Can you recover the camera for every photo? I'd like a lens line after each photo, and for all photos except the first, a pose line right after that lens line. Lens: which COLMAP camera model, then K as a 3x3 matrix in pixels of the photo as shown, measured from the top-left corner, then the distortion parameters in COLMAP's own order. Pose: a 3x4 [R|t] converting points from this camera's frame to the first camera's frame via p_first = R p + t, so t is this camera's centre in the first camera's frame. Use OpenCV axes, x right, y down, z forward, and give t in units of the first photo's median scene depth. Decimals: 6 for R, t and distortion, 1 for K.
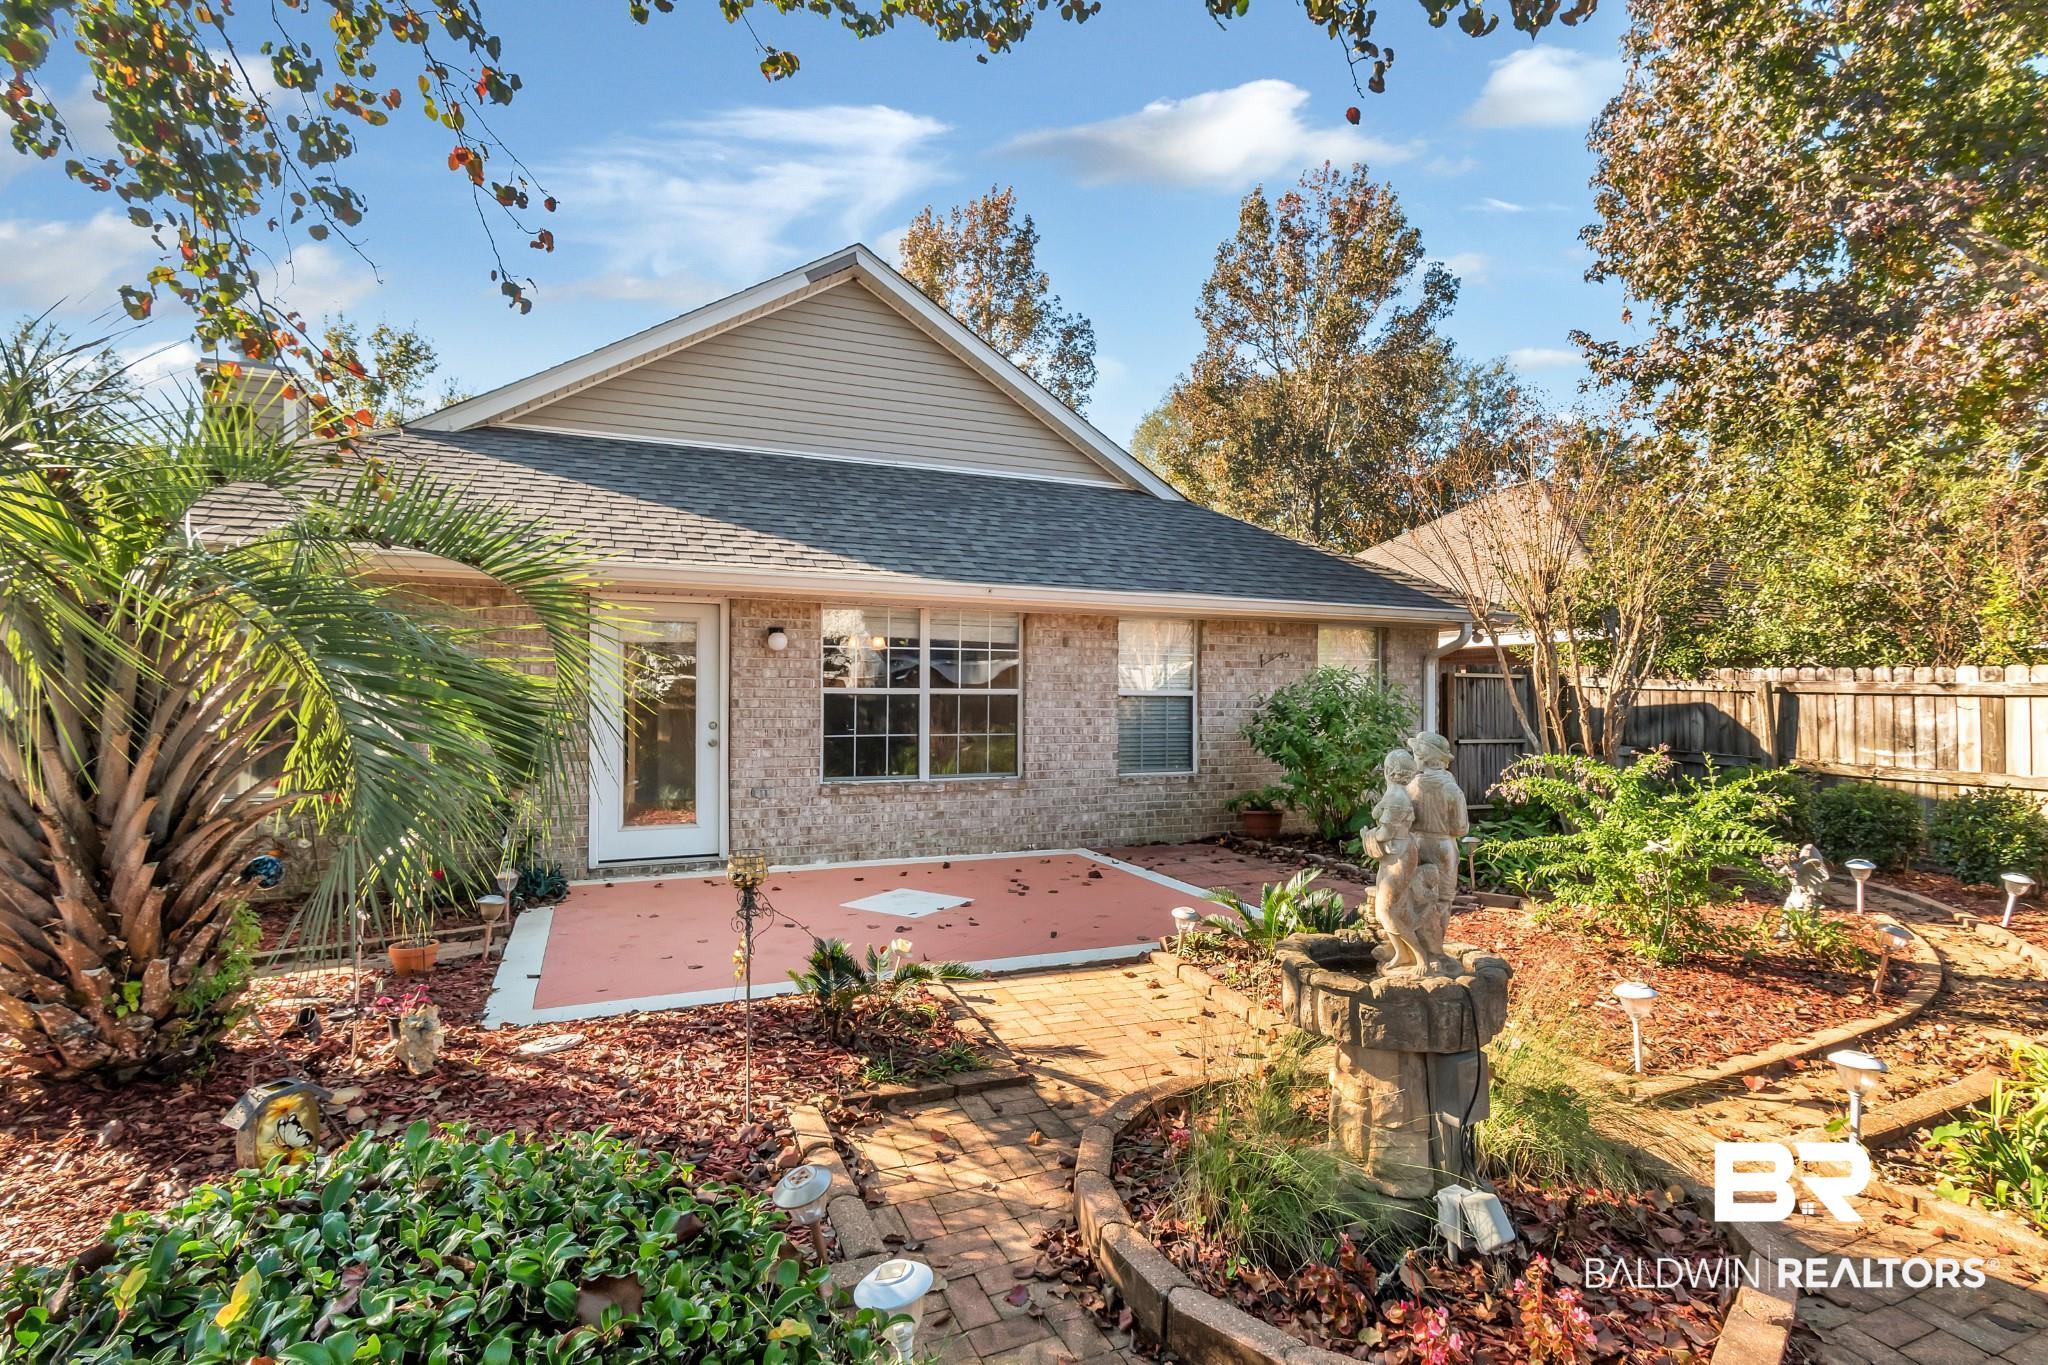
lens RADIAL K [[997.1, 0, 1059.8], [0, 997.1, 705.6], [0, 0, 1]] dist [0.003217, 0.000084]
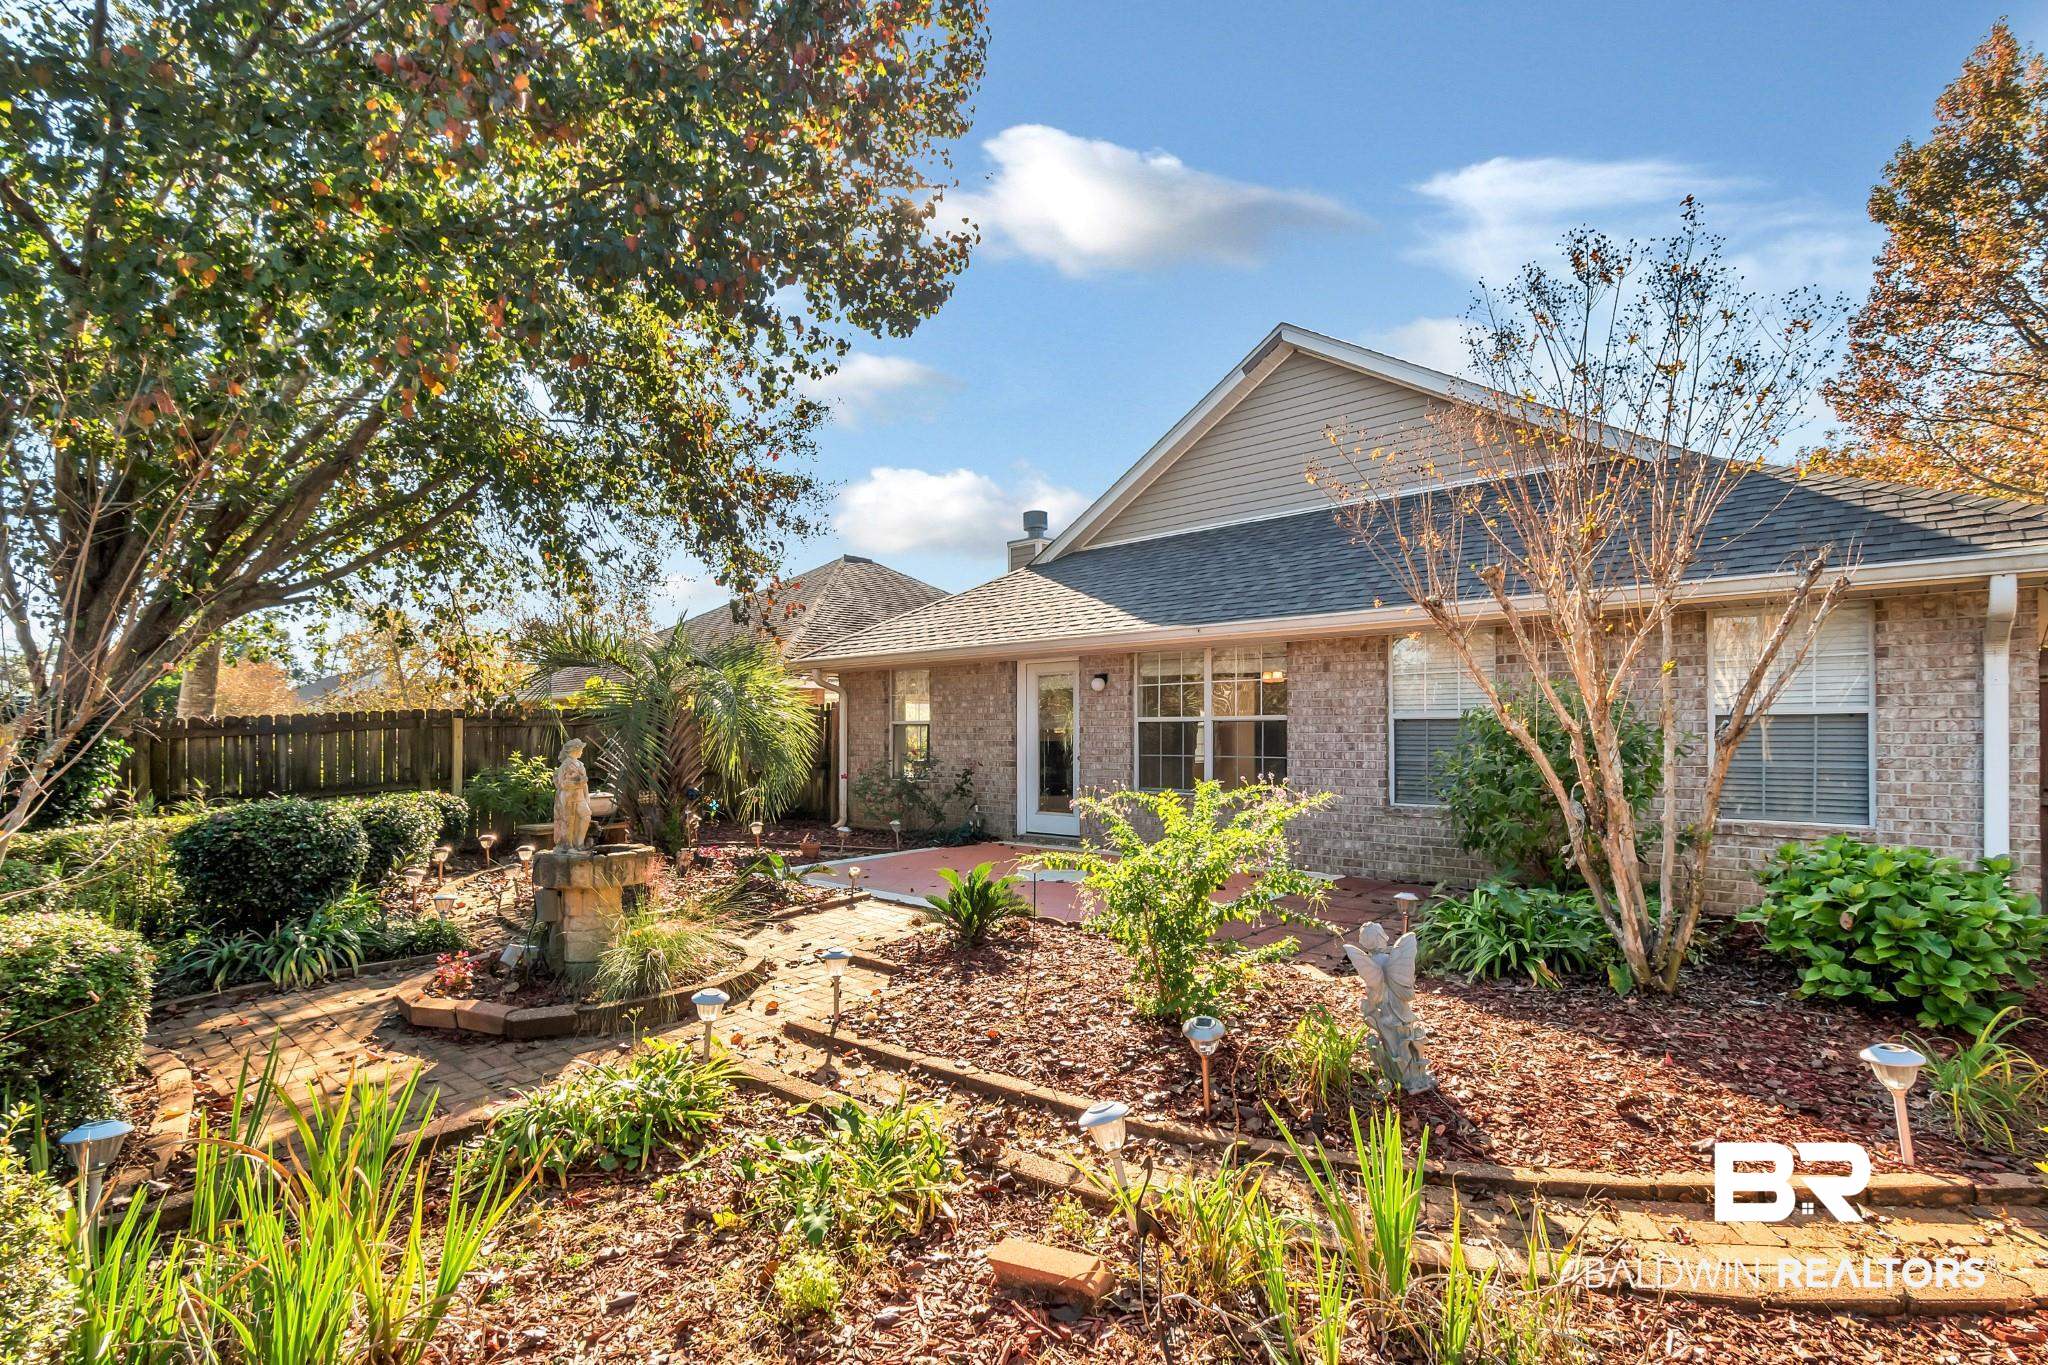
lens RADIAL K [[1011.1, 0, 1025.9], [0, 1011.1, 728.2], [0, 0, 1]] dist [0.003000, 0.000079]
pose [[0.370331, -0.009101, -0.928855, 0.821981], [0.000013, 0.999952, -0.009792, 0.007558], [0.928900, 0.003614, 0.370314, 0.337261]]
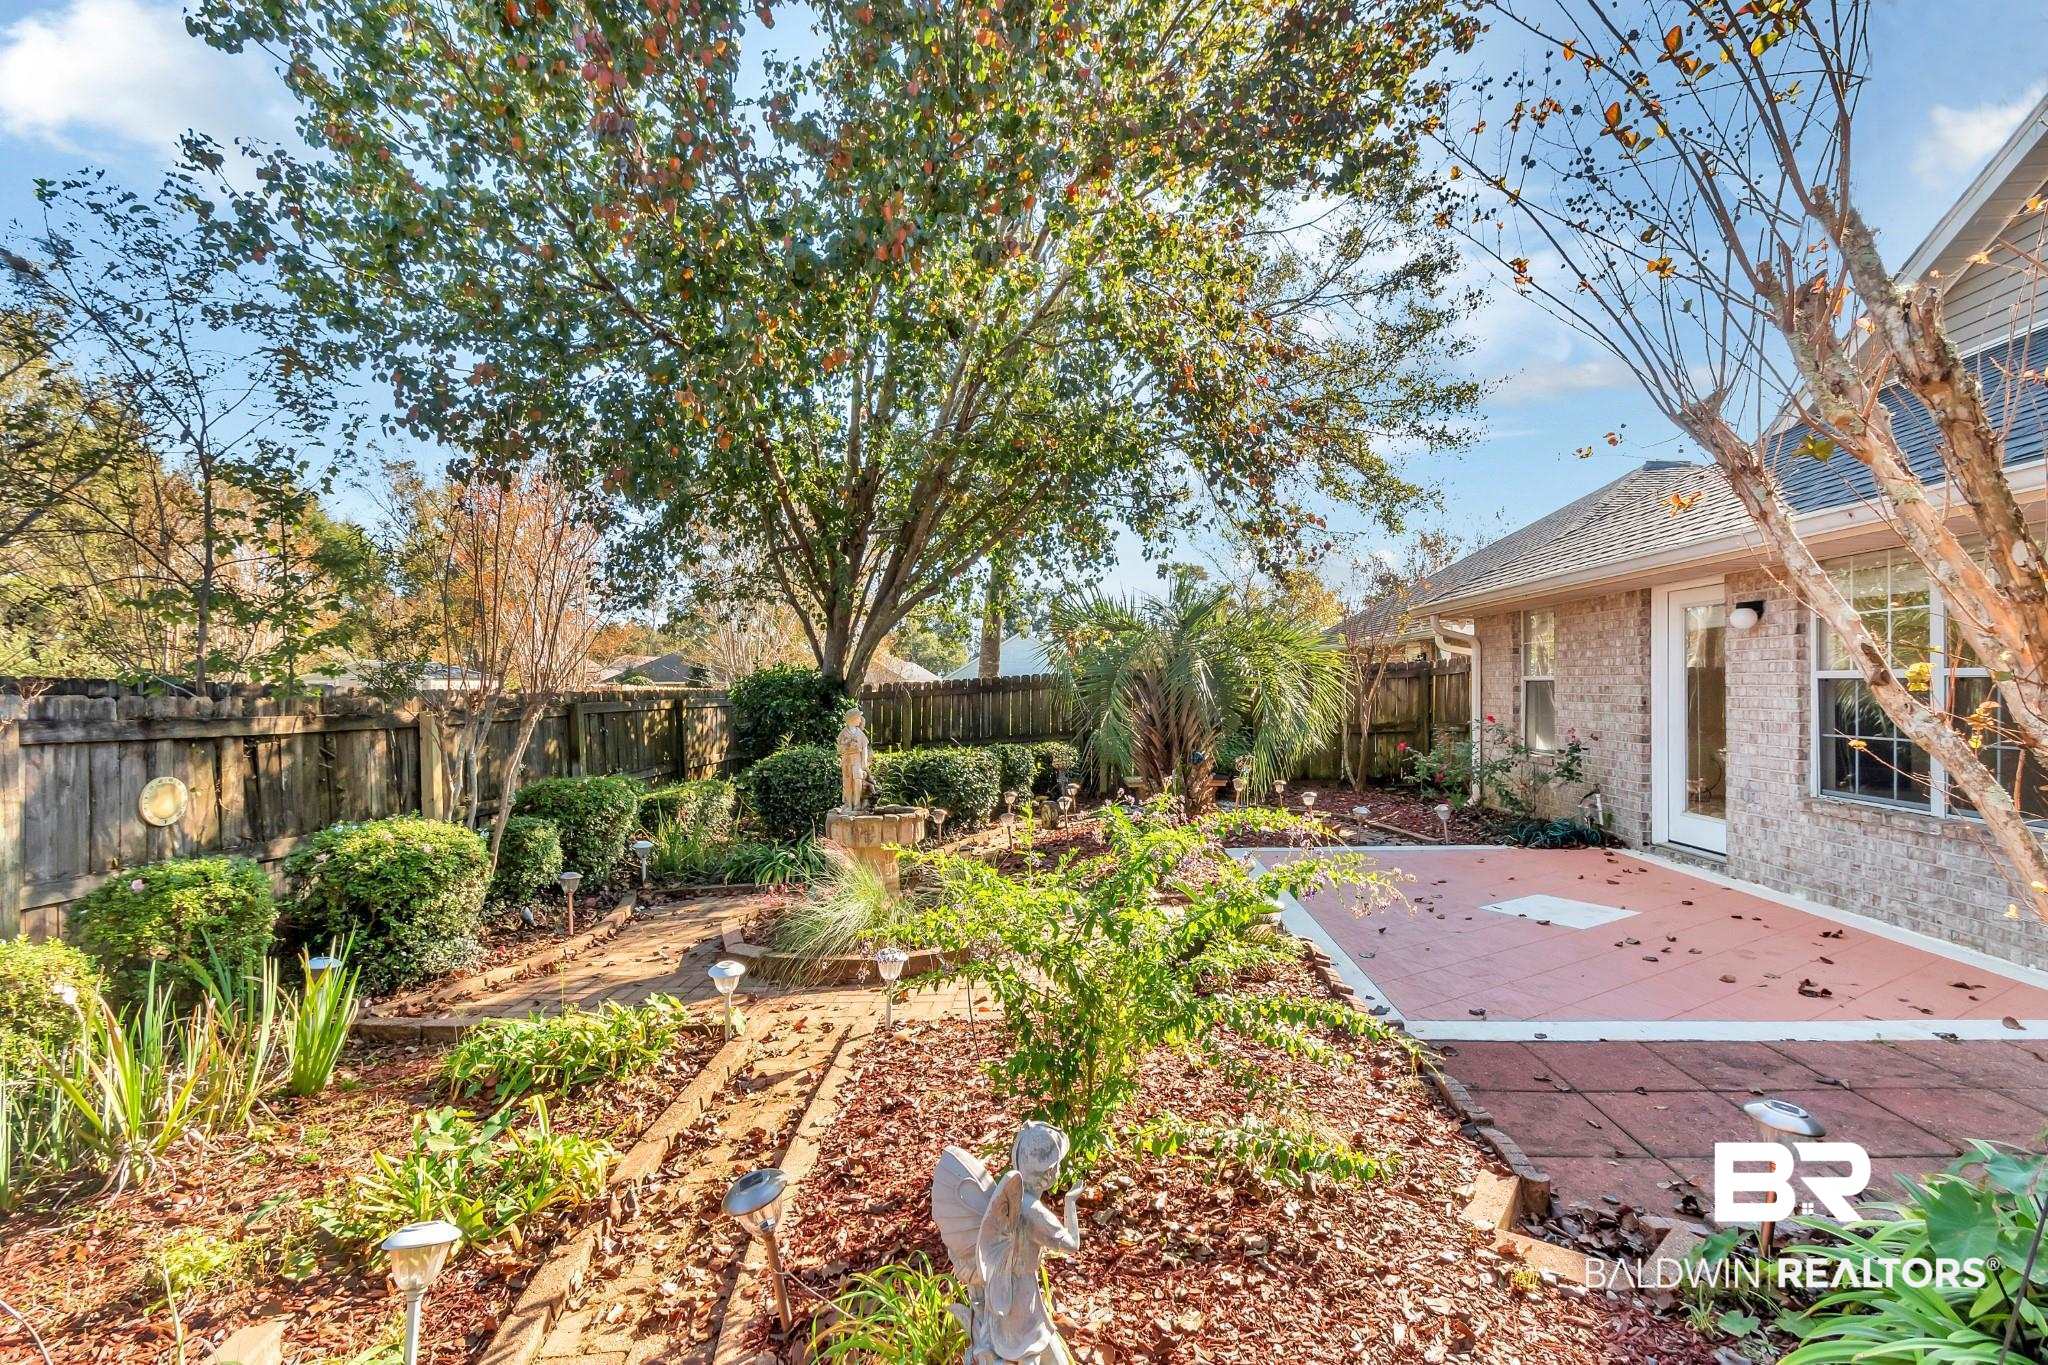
lens RADIAL K [[1002.5, 0, 997.2], [0, 1002.5, 682.4], [0, 0, 1]] dist [0.001216, 0.000231]
pose [[-0.495270, -0.002847, -0.868734, 0.662862], [-0.002906, 0.999994, -0.001621, -0.005948], [0.868734, 0.001722, -0.495276, 0.741357]]
